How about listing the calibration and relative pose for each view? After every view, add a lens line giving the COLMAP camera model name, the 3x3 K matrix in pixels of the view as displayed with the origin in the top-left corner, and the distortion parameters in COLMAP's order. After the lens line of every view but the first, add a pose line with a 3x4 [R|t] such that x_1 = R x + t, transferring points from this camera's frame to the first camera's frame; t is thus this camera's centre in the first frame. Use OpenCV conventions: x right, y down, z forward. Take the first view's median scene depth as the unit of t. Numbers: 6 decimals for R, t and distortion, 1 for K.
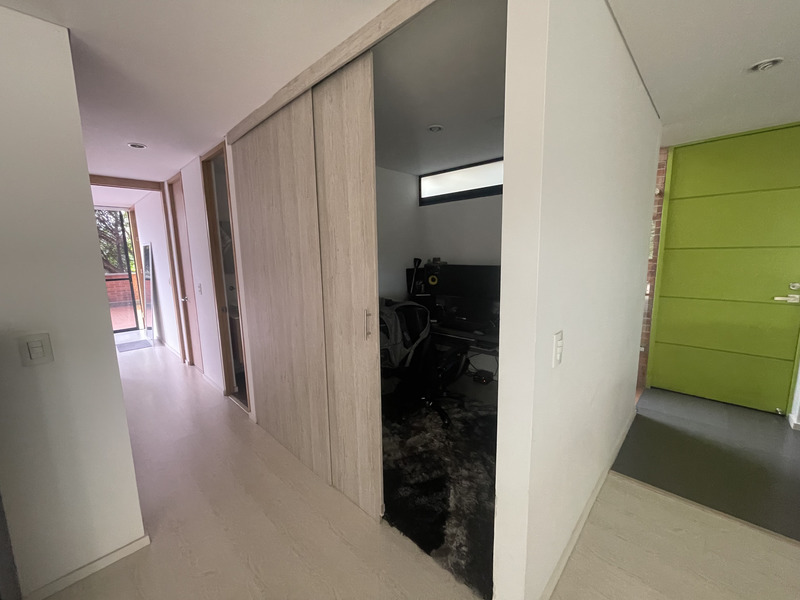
lens RADIAL K [[322.7, 0, 400.0], [0, 322.7, 300.0], [0, 0, 1]] dist [-0.001336, -0.000151]
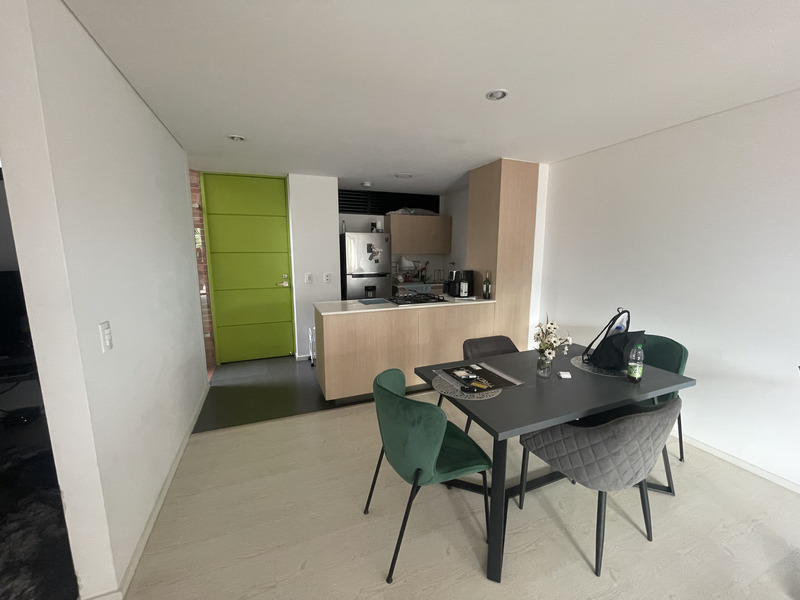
lens RADIAL K [[322.7, 0, 400.0], [0, 322.7, 300.0], [0, 0, 1]] dist [-0.001336, -0.000151]
pose [[0.398846, -0.119330, 0.909221, -0.057007], [0.127401, 0.989092, 0.073926, 0.027955], [-0.908125, 0.086351, 0.409698, -0.193108]]
